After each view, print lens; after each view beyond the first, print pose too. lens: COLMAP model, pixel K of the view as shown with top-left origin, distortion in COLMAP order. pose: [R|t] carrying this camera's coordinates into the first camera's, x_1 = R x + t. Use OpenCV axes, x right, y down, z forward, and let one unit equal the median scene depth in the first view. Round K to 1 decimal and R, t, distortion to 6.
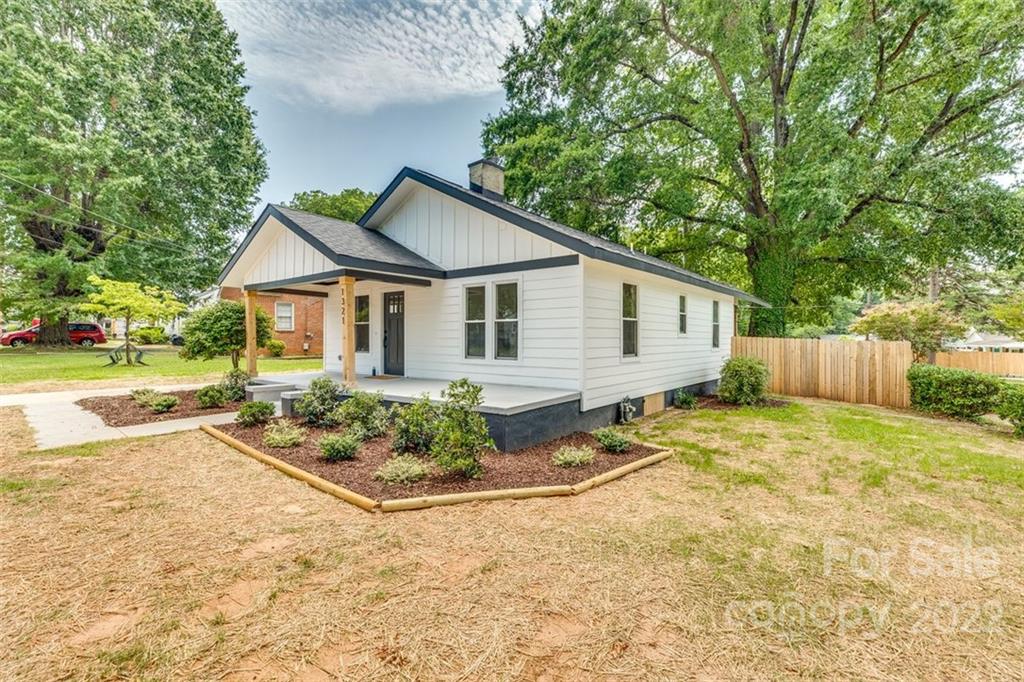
lens RADIAL K [[464.3, 0, 521.2], [0, 464.3, 336.0], [0, 0, 1]] dist [0.001590, 0.000121]
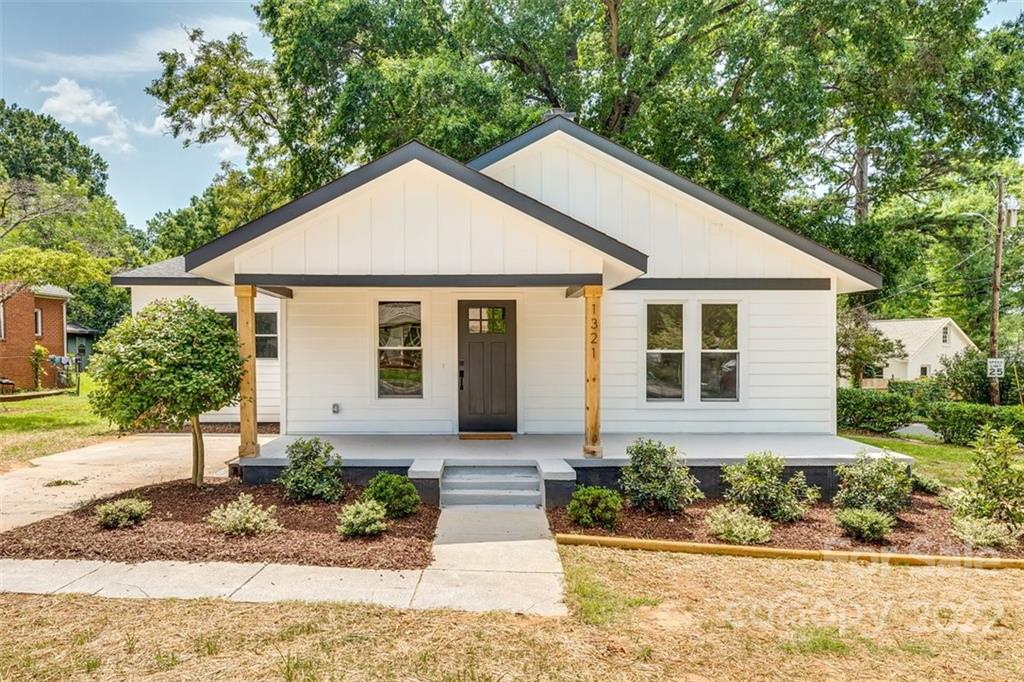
lens RADIAL K [[464.3, 0, 521.2], [0, 464.3, 336.0], [0, 0, 1]] dist [0.001590, 0.000121]
pose [[0.796714, 0.001882, 0.604354, -0.745032], [-0.002630, 0.999996, 0.000352, -0.056861], [-0.604351, -0.001870, 0.796716, 0.562758]]
